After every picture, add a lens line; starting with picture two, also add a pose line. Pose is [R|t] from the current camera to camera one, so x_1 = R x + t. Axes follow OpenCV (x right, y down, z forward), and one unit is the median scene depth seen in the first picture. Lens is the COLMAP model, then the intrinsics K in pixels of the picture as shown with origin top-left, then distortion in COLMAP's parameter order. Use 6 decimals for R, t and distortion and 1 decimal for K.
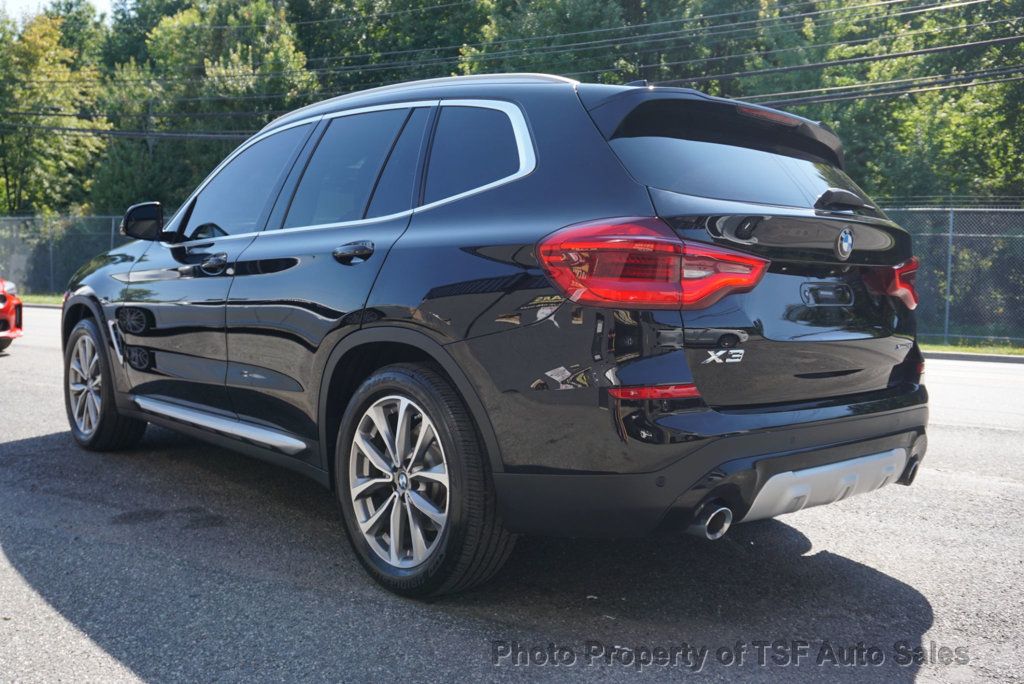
lens RADIAL K [[978.8, 0, 512.0], [0, 978.8, 342.0], [0, 0, 1]] dist [0.010927, 0.004648]
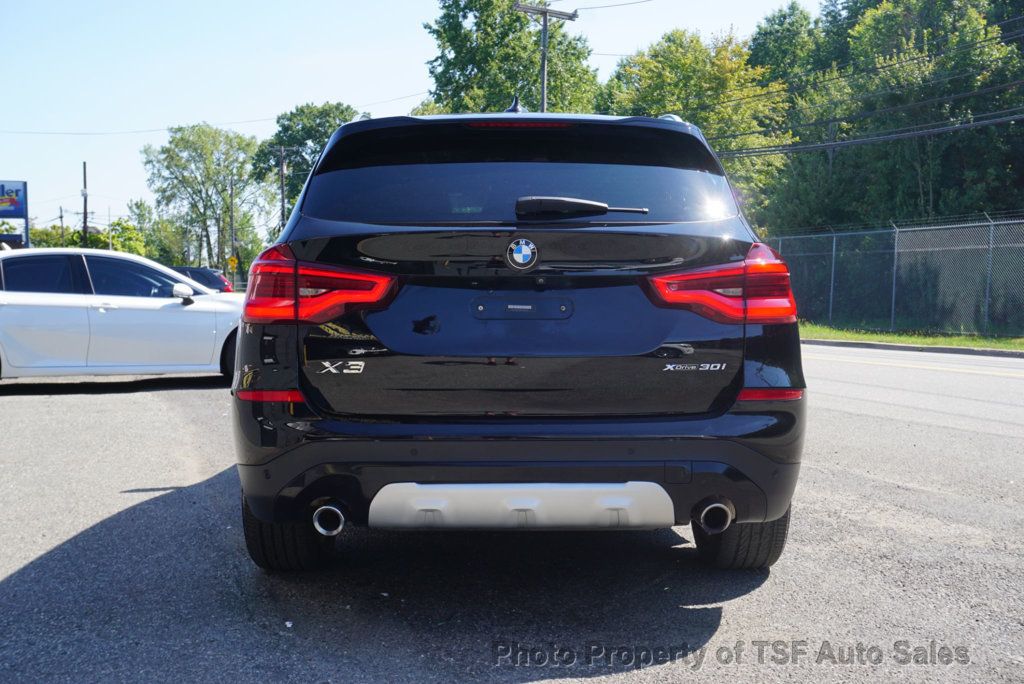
lens RADIAL K [[1139.1, 0, 512.0], [0, 1139.1, 342.0], [0, 0, 1]] dist [0.013144, 0.016993]
pose [[0.734473, 0.003154, -0.678630, 0.137418], [-0.023212, 0.999521, -0.020477, 0.000942], [0.678241, 0.030792, 0.734194, 0.023129]]
